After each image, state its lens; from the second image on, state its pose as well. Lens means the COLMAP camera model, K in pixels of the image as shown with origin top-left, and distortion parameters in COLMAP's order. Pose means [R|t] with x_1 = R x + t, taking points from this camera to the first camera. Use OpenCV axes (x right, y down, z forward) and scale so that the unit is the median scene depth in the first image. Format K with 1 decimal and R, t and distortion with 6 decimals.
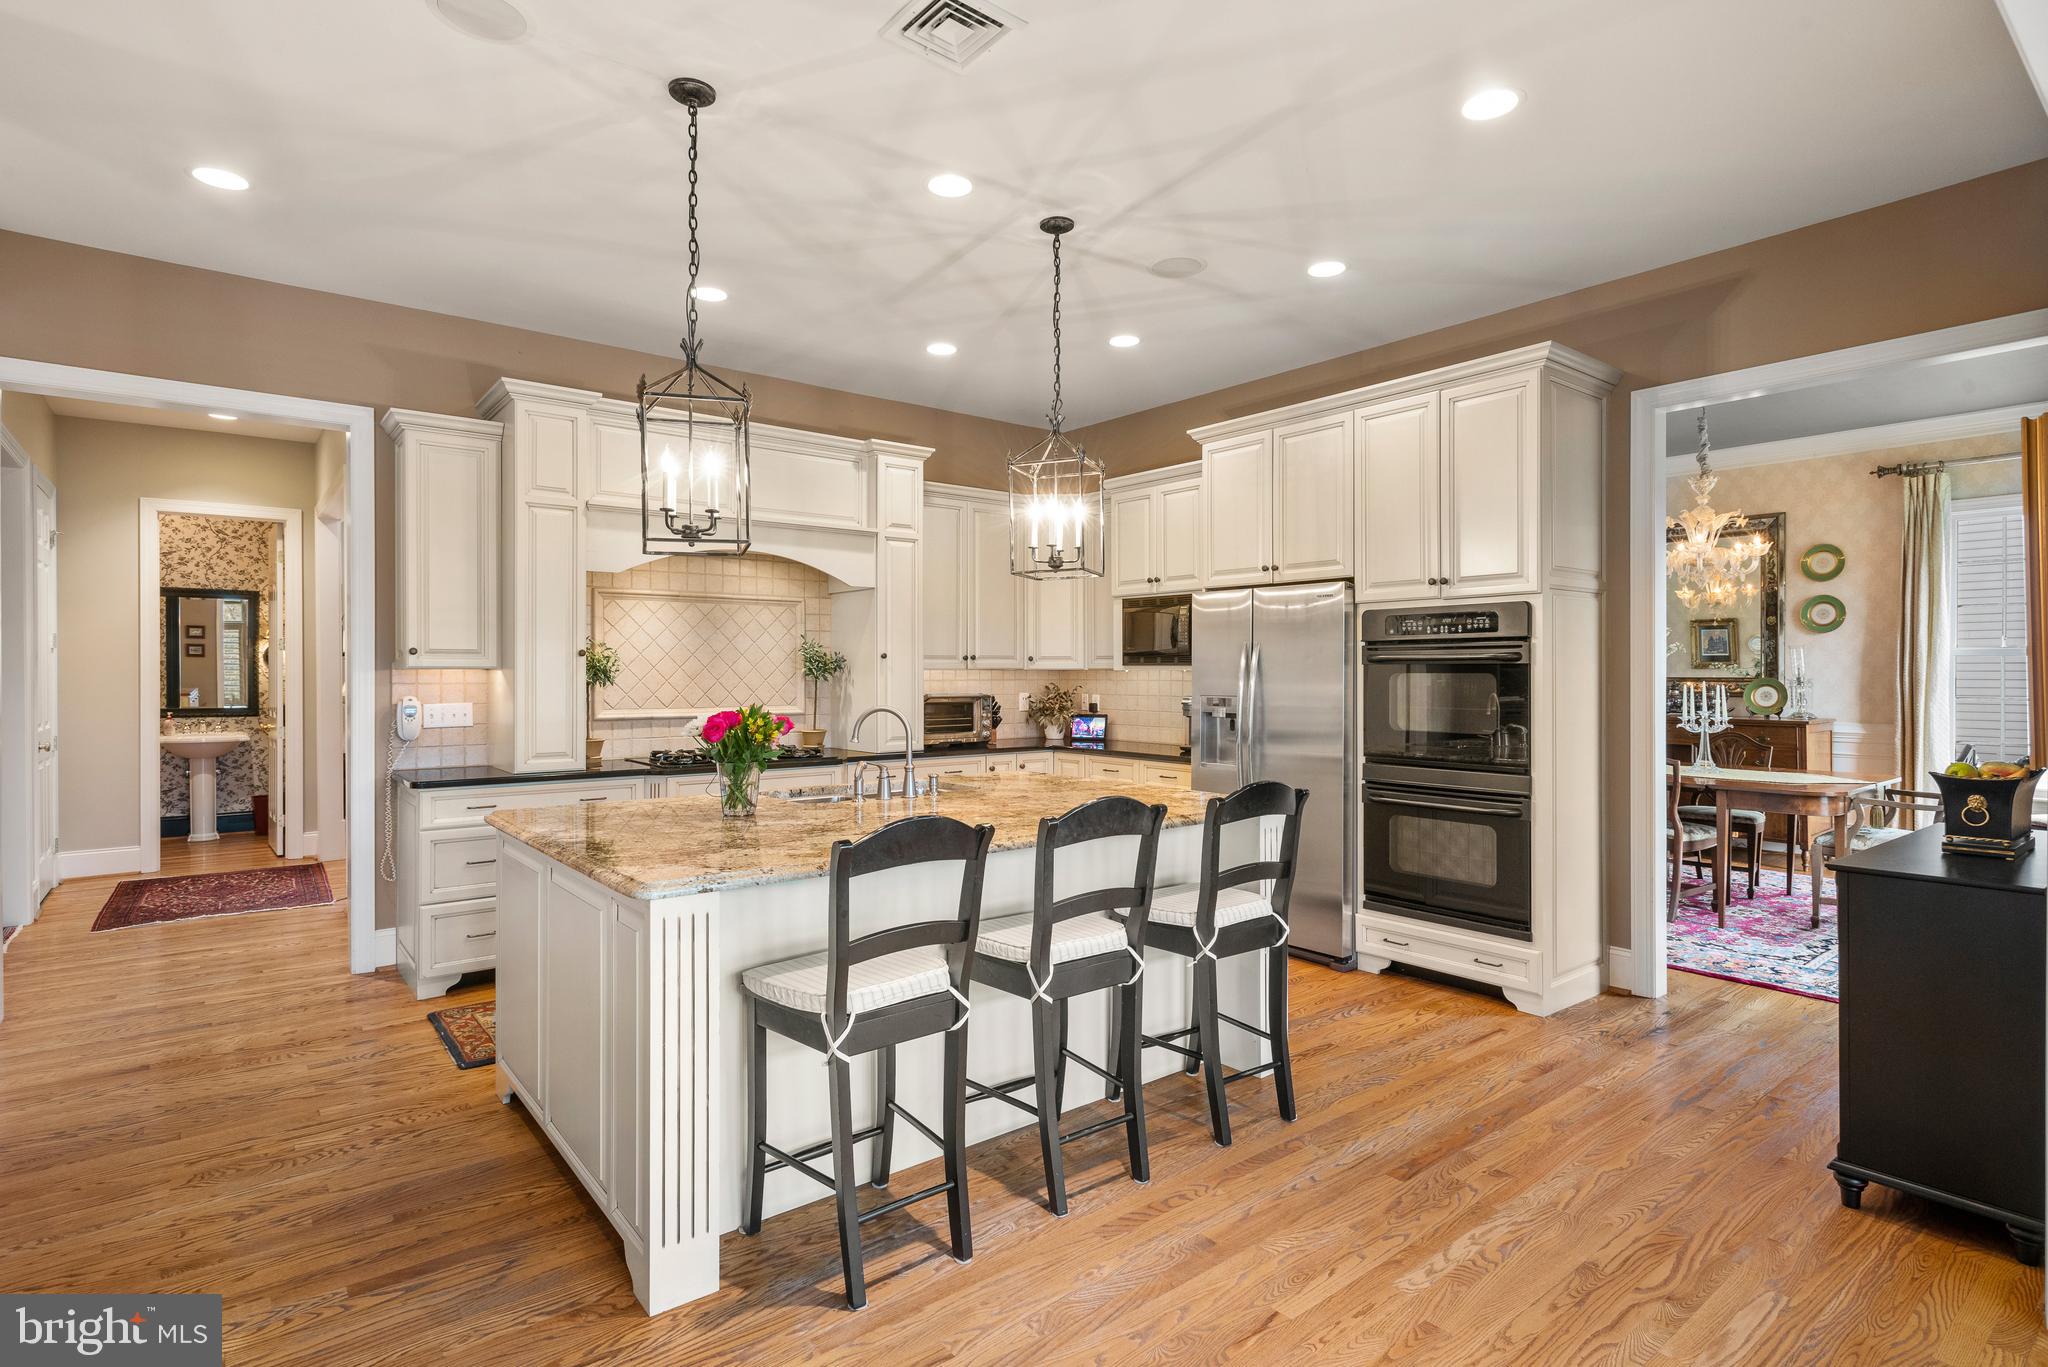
lens RADIAL K [[1023.5, 0, 1021.4], [0, 1023.5, 671.7], [0, 0, 1]] dist [0.017032, -0.000021]
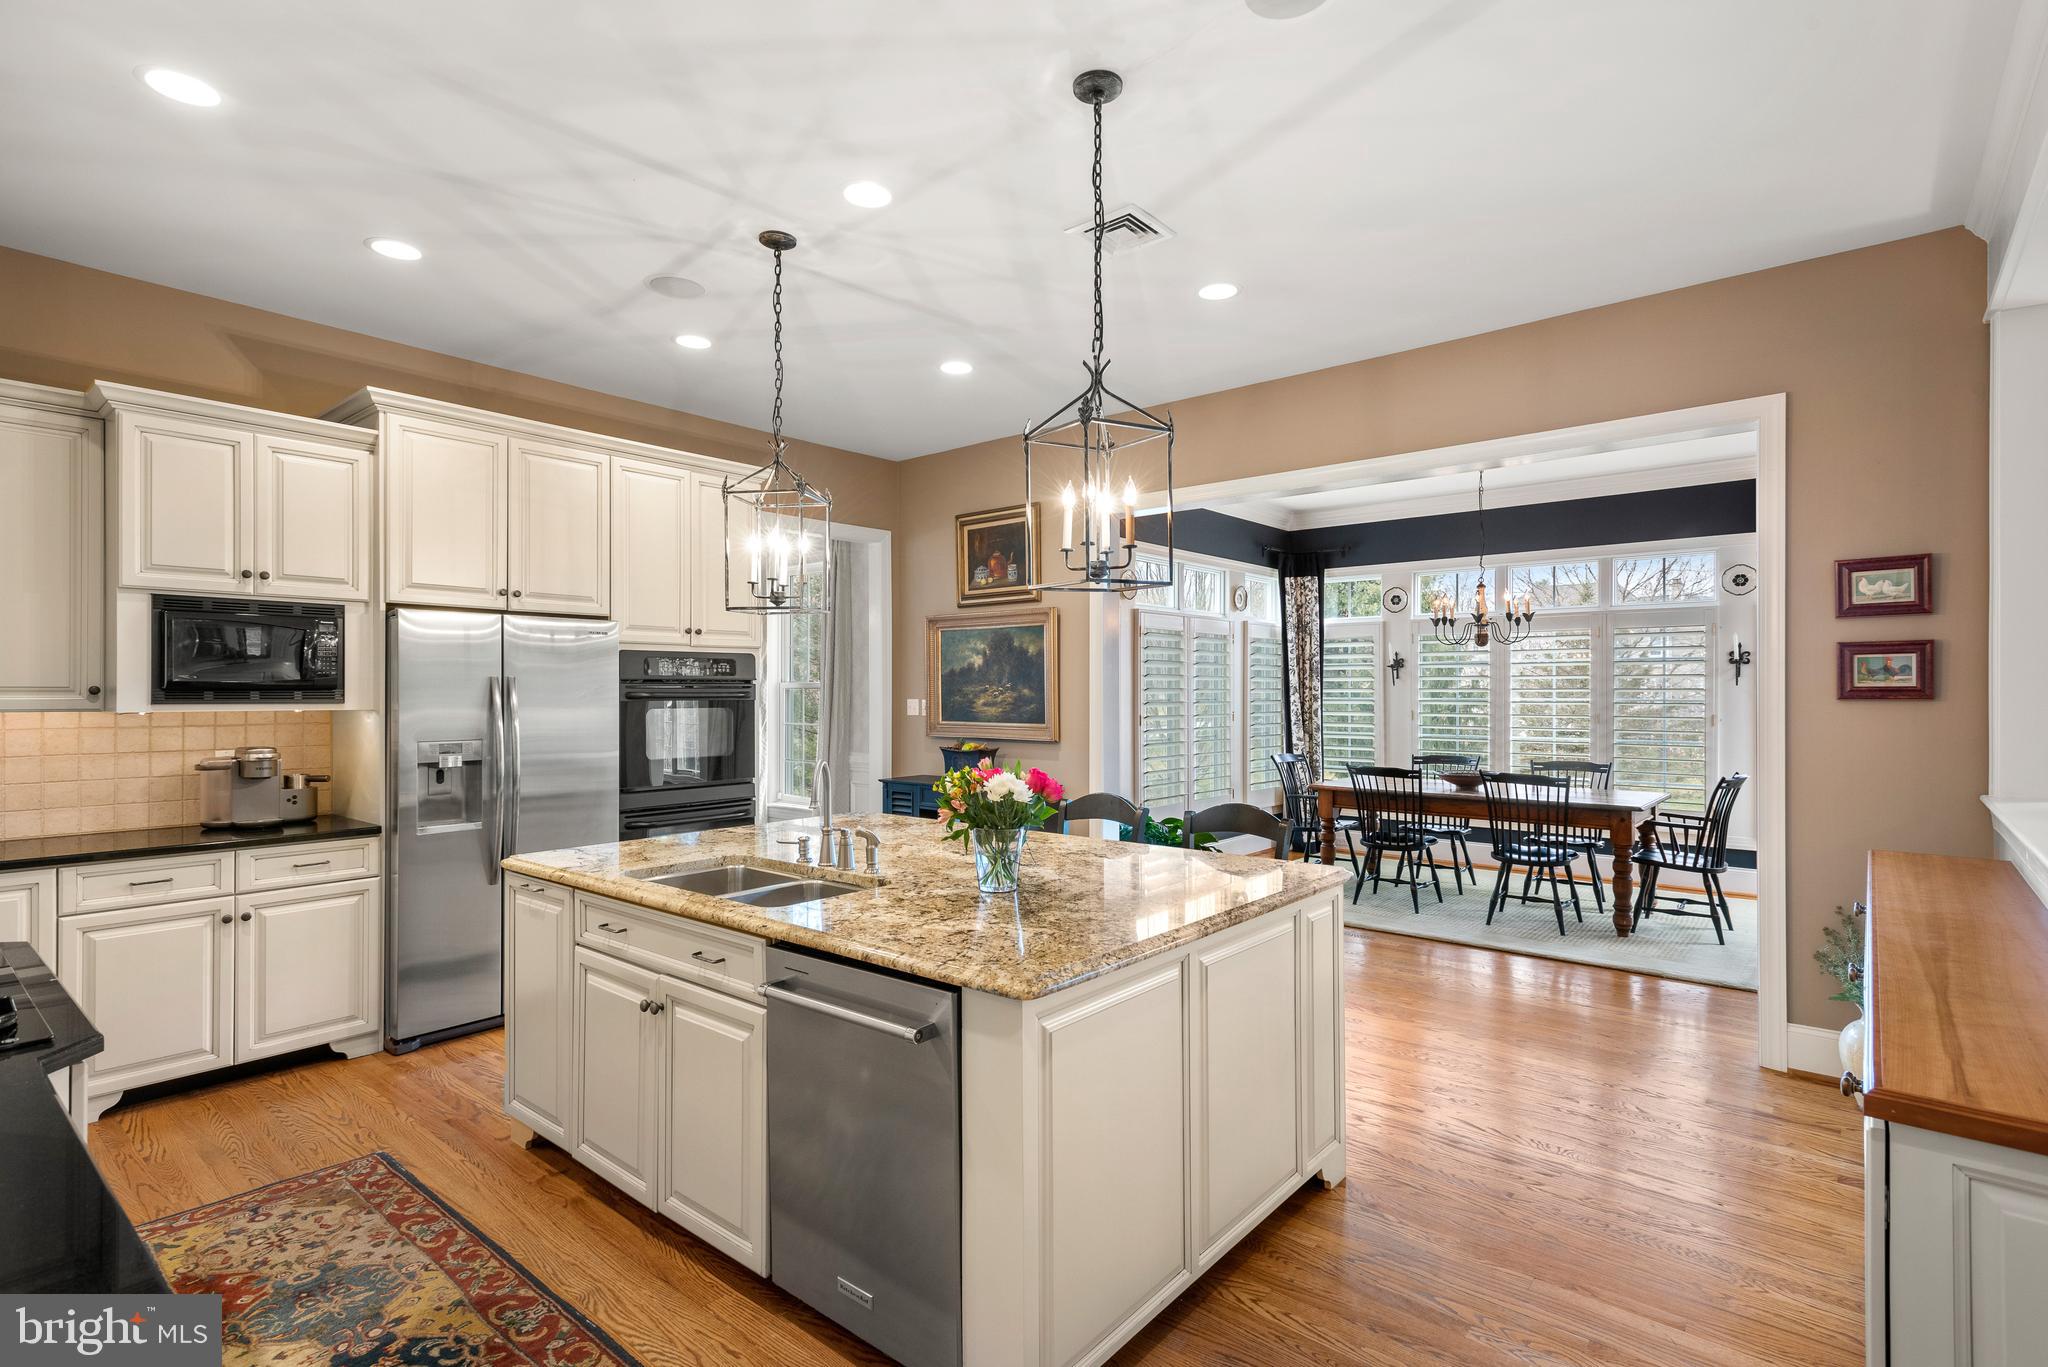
lens RADIAL K [[995.3, 0, 1031.4], [0, 995.3, 686.2], [0, 0, 1]] dist [0.012935, 0.000005]
pose [[-0.204718, 0.005122, 0.978808, -0.723164], [0.001126, 0.999987, -0.004998, -0.016100], [-0.978820, 0.000079, -0.204721, 0.763329]]
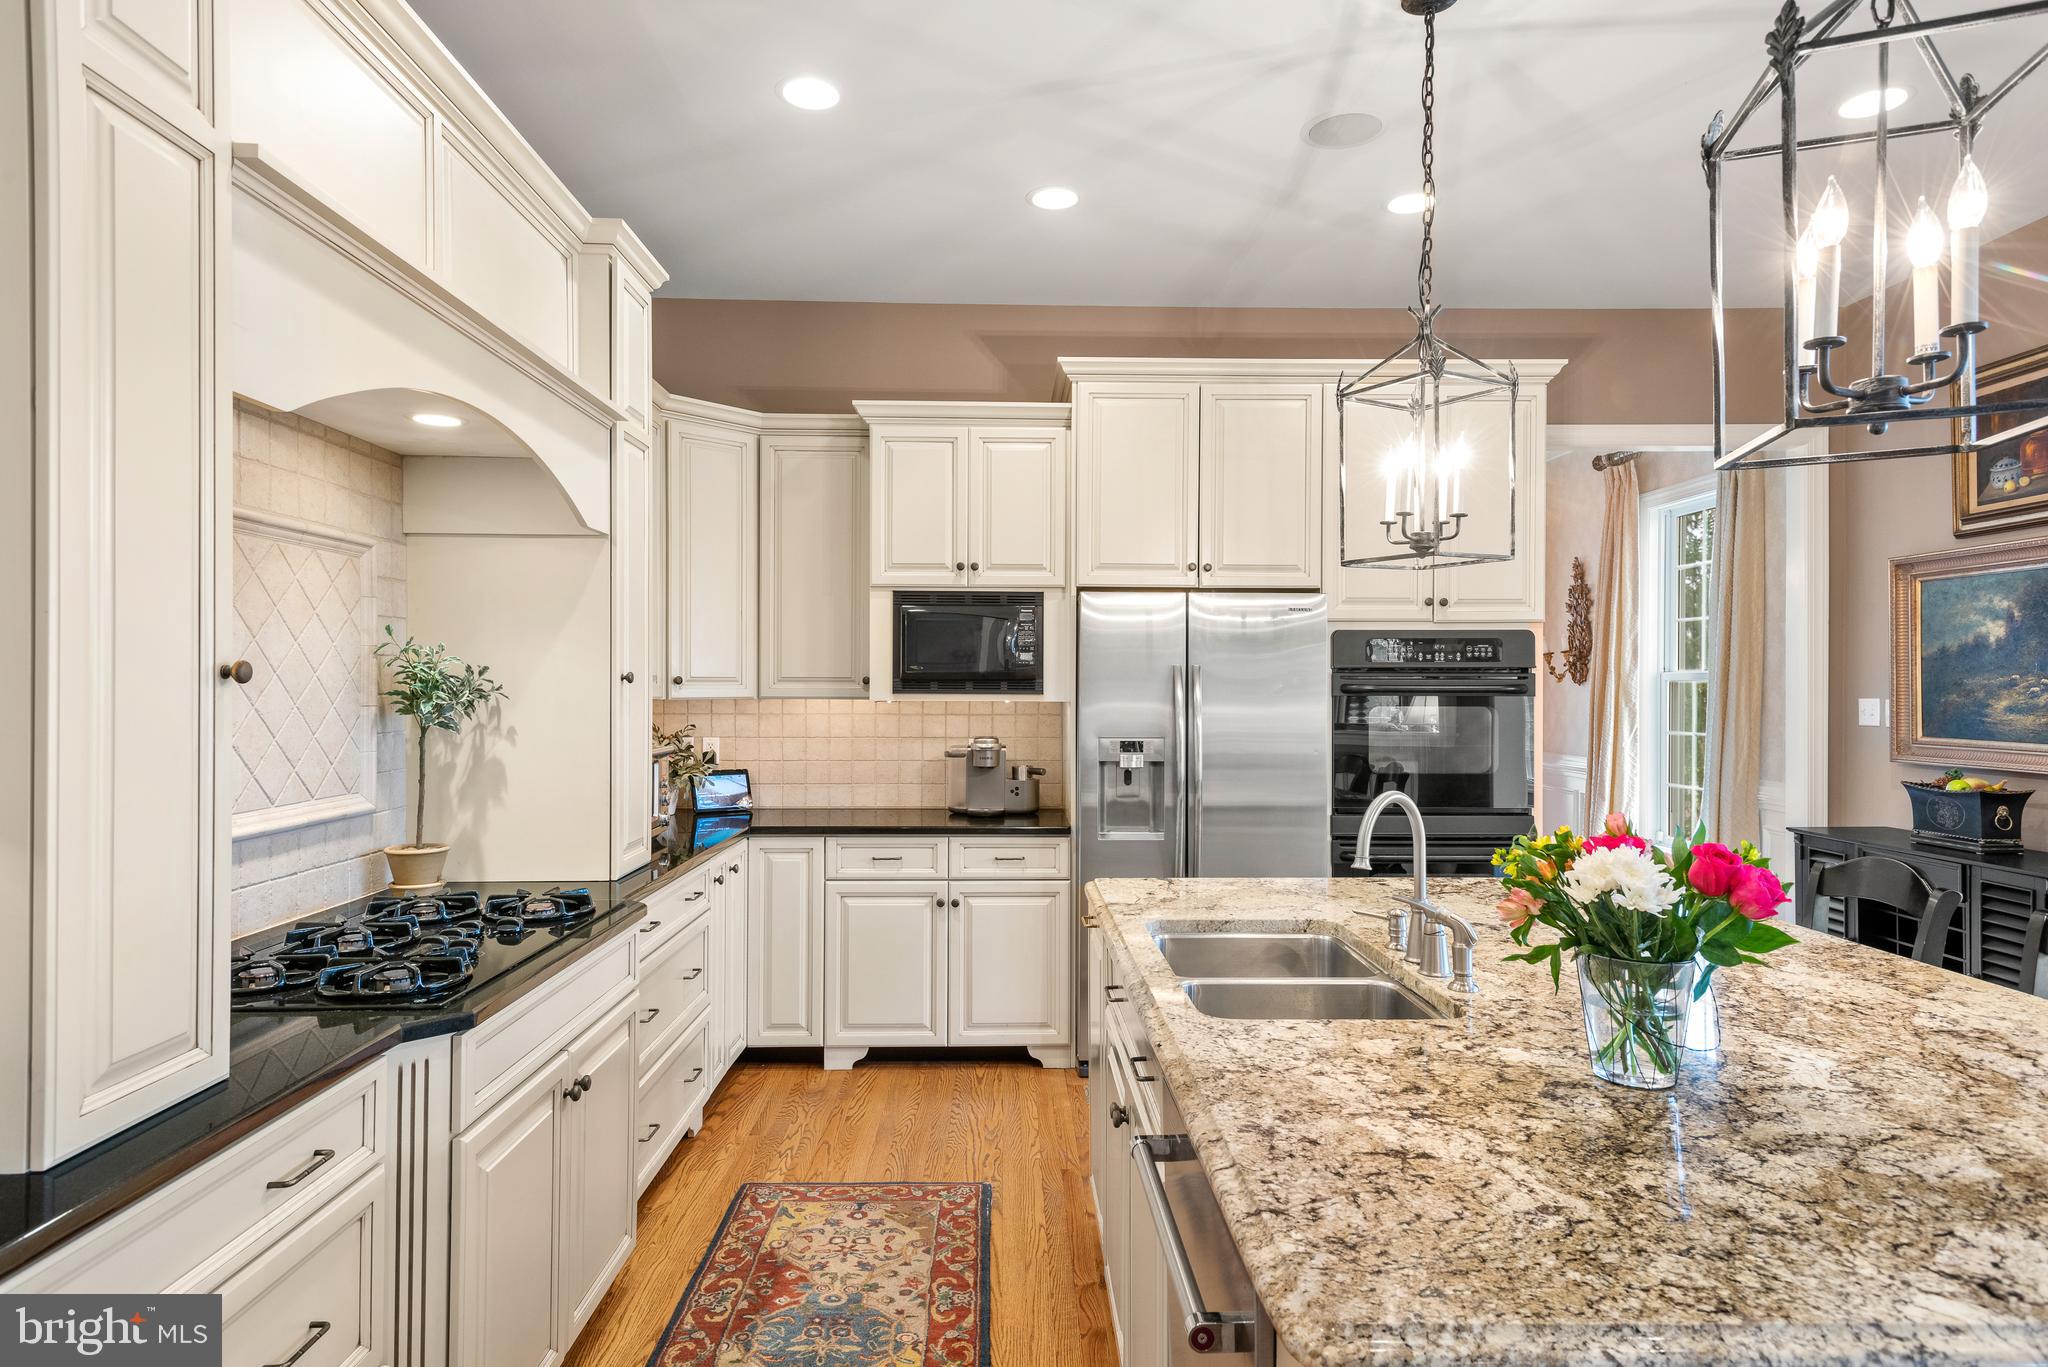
lens RADIAL K [[1163.0, 0, 1029.5], [0, 1163.0, 687.1], [0, 0, 1]] dist [0.034413, -0.004111]
pose [[0.600137, -0.000419, 0.799897, -0.541682], [-0.002869, 0.999992, 0.002676, -0.015123], [-0.799892, -0.003901, 0.600131, 0.607716]]
